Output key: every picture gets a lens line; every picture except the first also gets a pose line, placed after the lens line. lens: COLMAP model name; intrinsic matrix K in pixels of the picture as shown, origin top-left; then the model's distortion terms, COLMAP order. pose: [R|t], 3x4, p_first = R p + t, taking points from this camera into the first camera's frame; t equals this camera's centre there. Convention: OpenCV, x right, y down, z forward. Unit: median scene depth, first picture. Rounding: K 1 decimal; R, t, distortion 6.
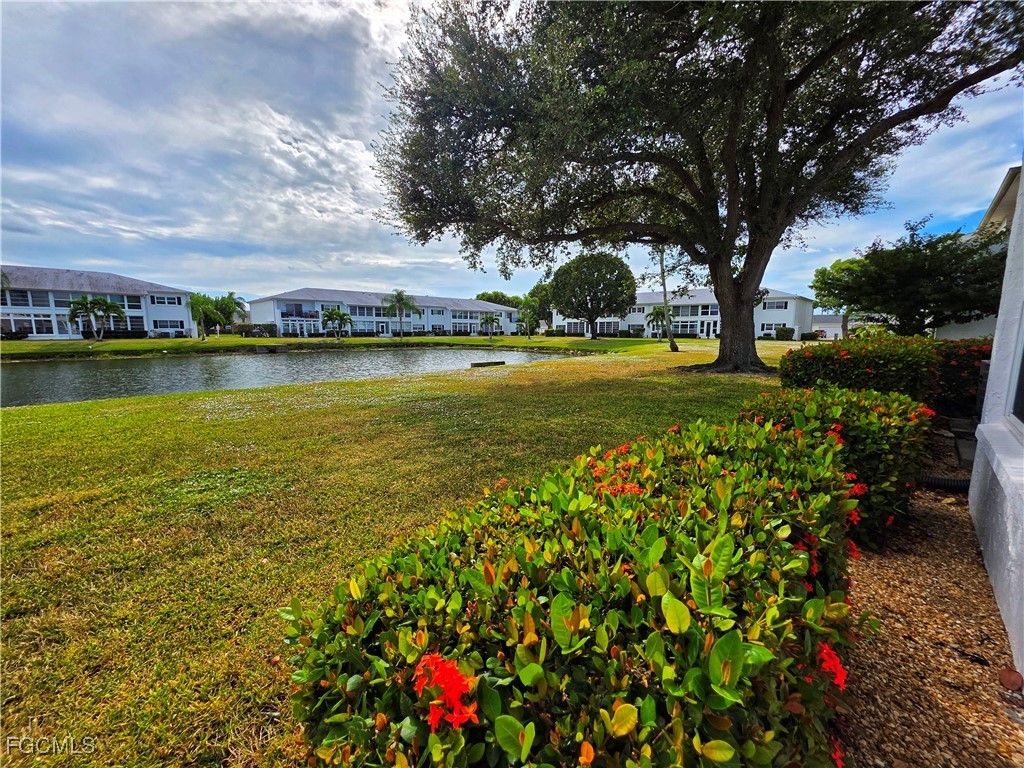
lens RADIAL K [[408.5, 0, 509.5], [0, 408.5, 386.2], [0, 0, 1]] dist [0.003174, 0.000407]
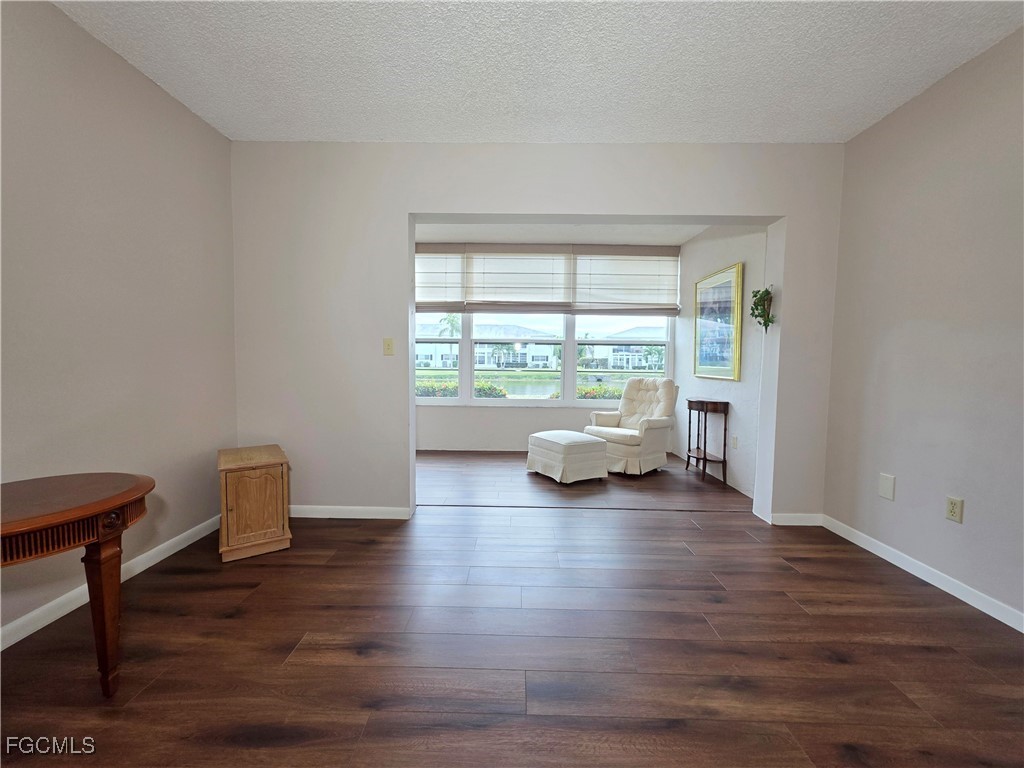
lens RADIAL K [[408.5, 0, 510.4], [0, 408.5, 386.6], [0, 0, 1]] dist [0.003174, 0.000407]
pose [[0.693925, 0.049255, -0.718360, 0.108038], [-0.106984, 0.993637, -0.035215, 0.005311], [0.712055, 0.101290, 0.694779, -0.036739]]
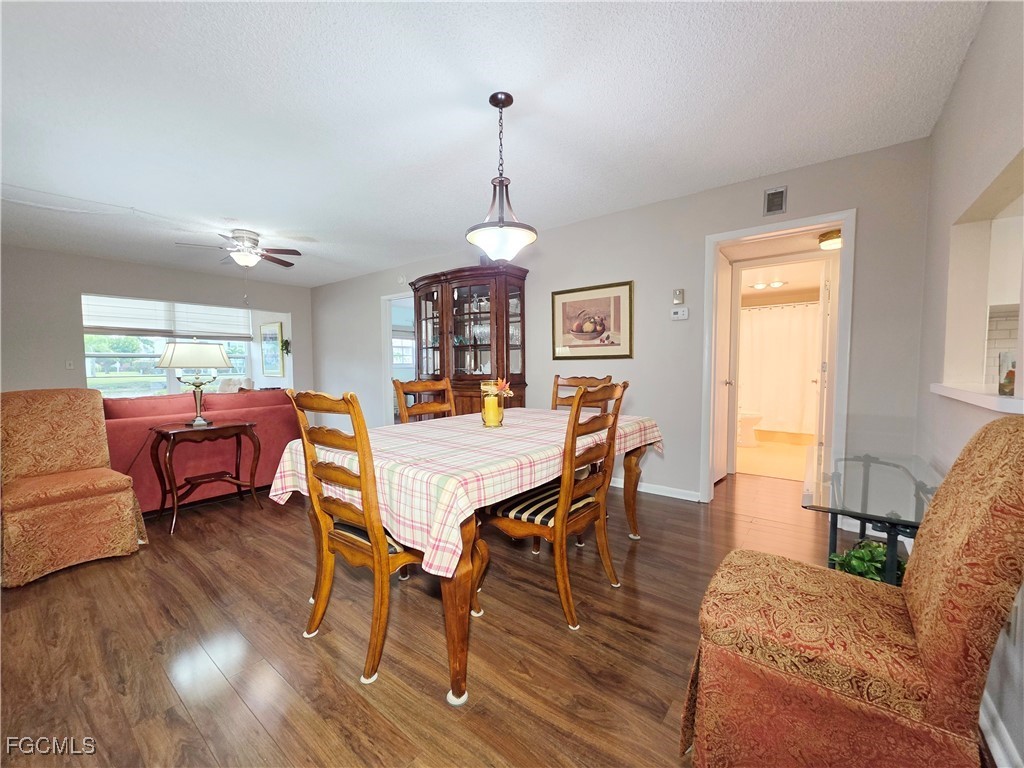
lens RADIAL K [[408.5, 0, 509.1], [0, 408.5, 386.9], [0, 0, 1]] dist [0.003174, 0.000407]
pose [[0.992826, -0.018986, 0.118055, 0.148838], [0.028248, 0.996608, -0.077289, 0.015345], [-0.116187, 0.080069, 0.989995, -0.117474]]
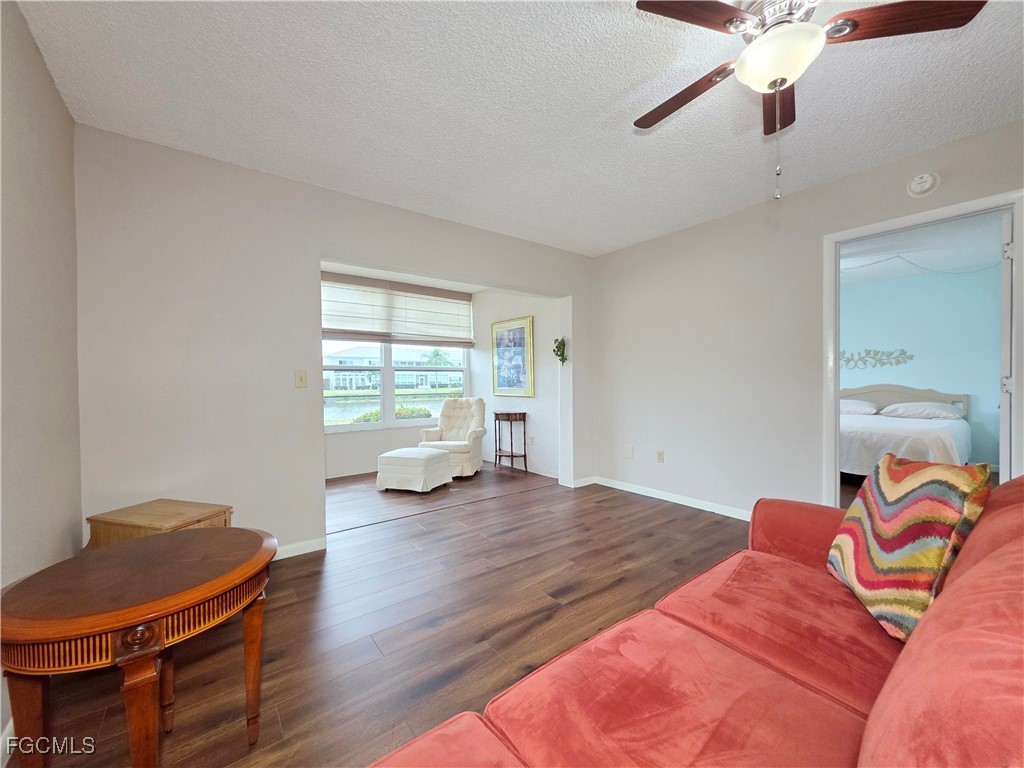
lens RADIAL K [[408.5, 0, 508.4], [0, 408.5, 385.1], [0, 0, 1]] dist [0.003174, 0.000407]
pose [[0.990305, -0.012156, -0.138380, 0.092829], [-0.005239, 0.992187, -0.124651, 0.007264], [0.138814, 0.124168, 0.982503, -0.060042]]
